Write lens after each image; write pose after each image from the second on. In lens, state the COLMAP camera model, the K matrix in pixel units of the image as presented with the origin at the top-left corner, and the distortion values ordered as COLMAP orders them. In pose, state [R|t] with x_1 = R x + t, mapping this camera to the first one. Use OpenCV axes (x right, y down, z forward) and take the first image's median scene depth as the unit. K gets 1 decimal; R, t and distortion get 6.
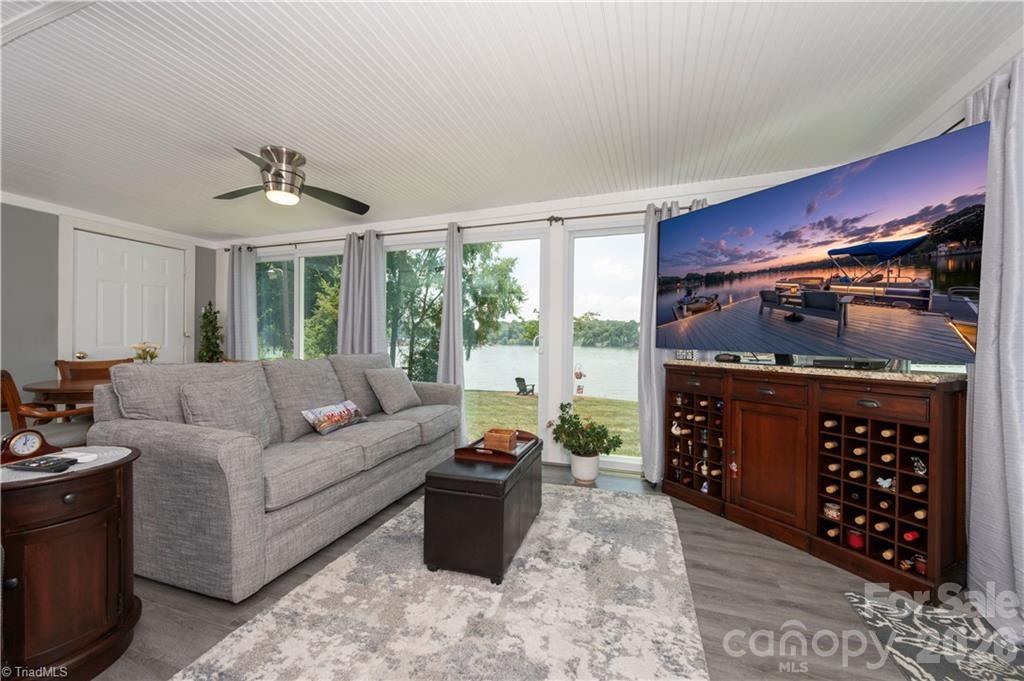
lens RADIAL K [[401.2, 0, 507.7], [0, 401.2, 342.6], [0, 0, 1]] dist [-0.005788, 0.000978]
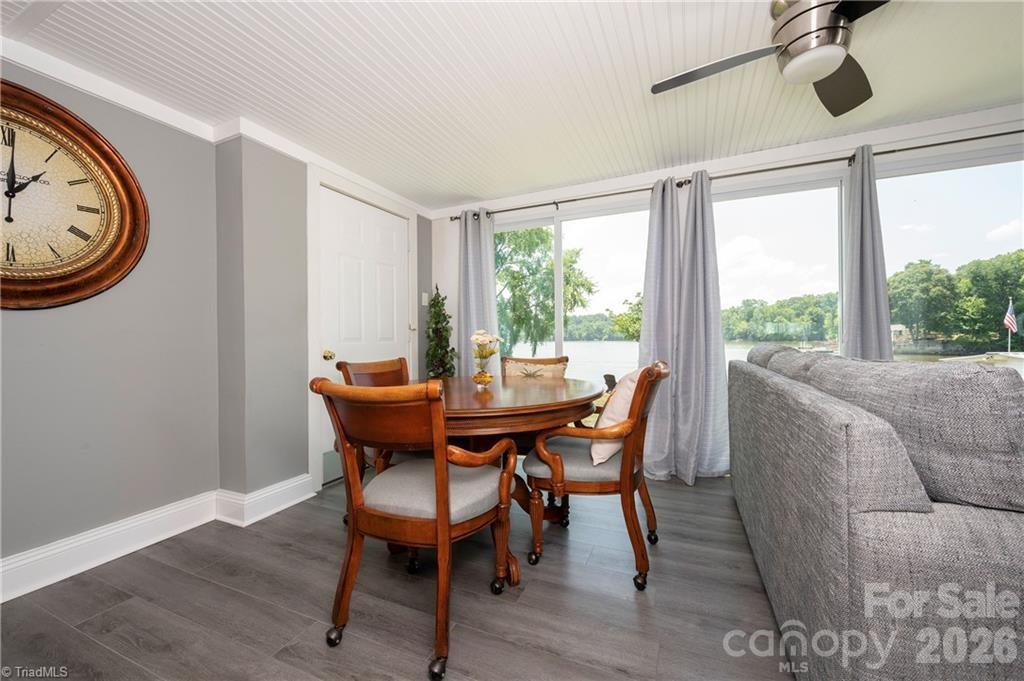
lens RADIAL K [[401.2, 0, 510.0], [0, 401.2, 340.4], [0, 0, 1]] dist [-0.005788, 0.000978]
pose [[0.995678, -0.018450, -0.091024, -1.072538], [0.018825, 0.999817, 0.003265, 0.014022], [0.090947, -0.004965, 0.995843, 0.464282]]
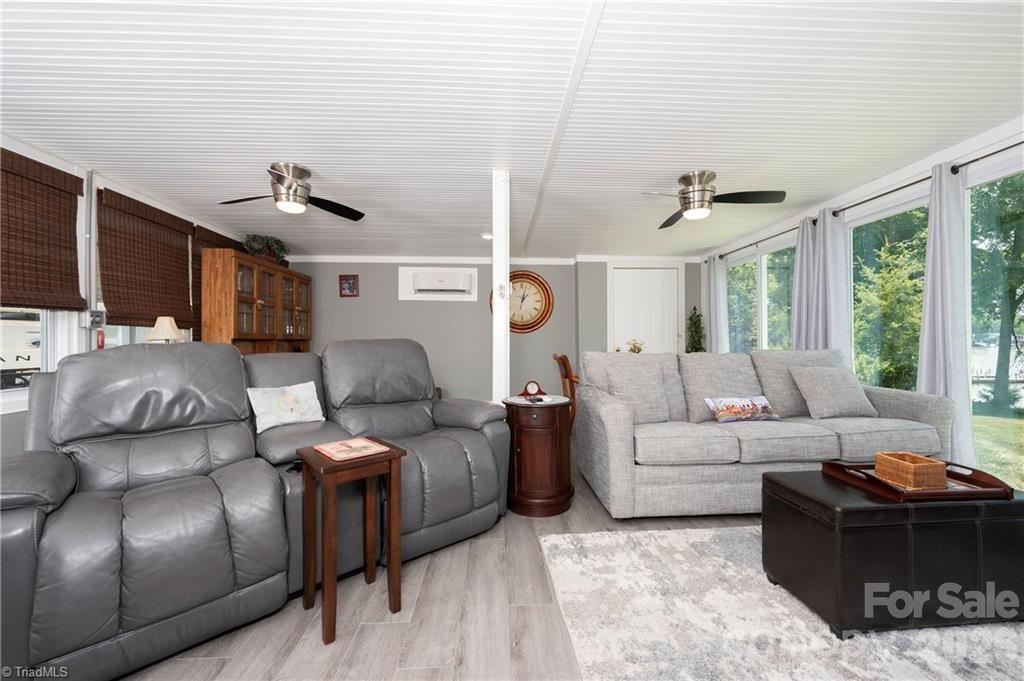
lens RADIAL K [[401.2, 0, 518.5], [0, 401.2, 336.5], [0, 0, 1]] dist [-0.005788, 0.000978]
pose [[0.377965, -0.019439, -0.925616, 0.358614], [0.005279, 0.999809, -0.018842, 0.015971], [0.925805, 0.002235, 0.377995, 0.090110]]
